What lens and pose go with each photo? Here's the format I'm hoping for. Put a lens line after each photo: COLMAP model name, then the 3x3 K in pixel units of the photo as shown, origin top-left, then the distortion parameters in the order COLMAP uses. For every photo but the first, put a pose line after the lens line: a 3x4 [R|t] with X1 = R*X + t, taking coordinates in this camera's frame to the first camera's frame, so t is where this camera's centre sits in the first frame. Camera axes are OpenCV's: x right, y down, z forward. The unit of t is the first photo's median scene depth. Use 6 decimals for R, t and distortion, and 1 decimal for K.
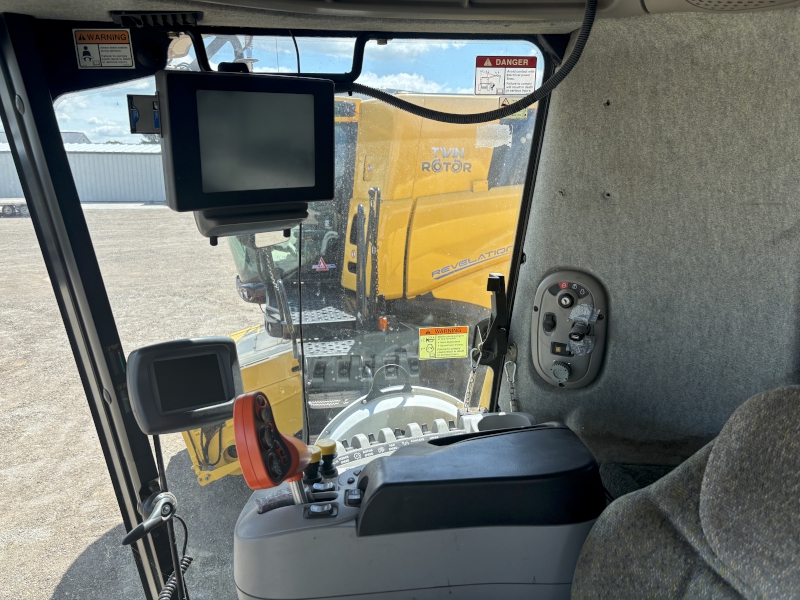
lens RADIAL K [[606.1, 0, 400.0], [0, 606.1, 300.0], [0, 0, 1]] dist [0.036577, -0.005490]
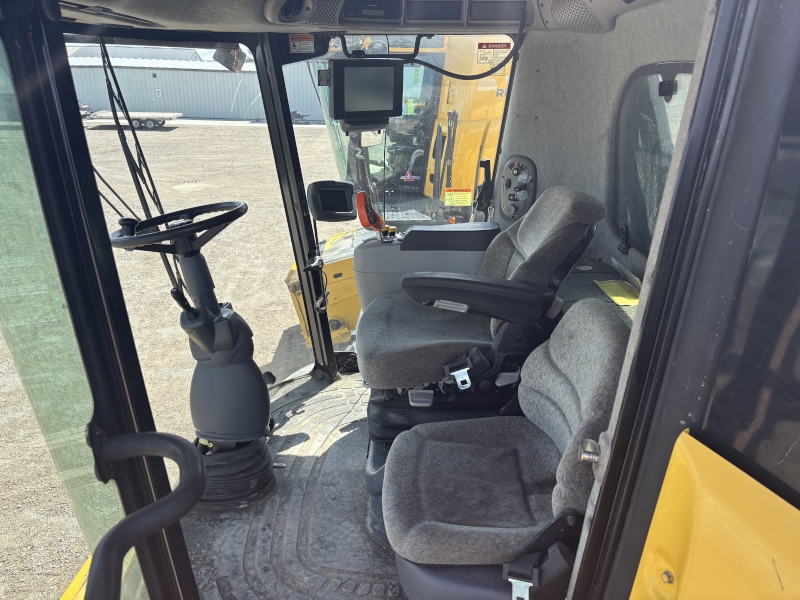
lens RADIAL K [[606.1, 0, 400.0], [0, 606.1, 300.0], [0, 0, 1]] dist [0.036577, -0.005490]
pose [[0.987658, 0.065592, -0.142231, 0.211336], [-0.048093, 0.991221, 0.123160, 0.192087], [0.149061, -0.114800, 0.982141, -1.070407]]
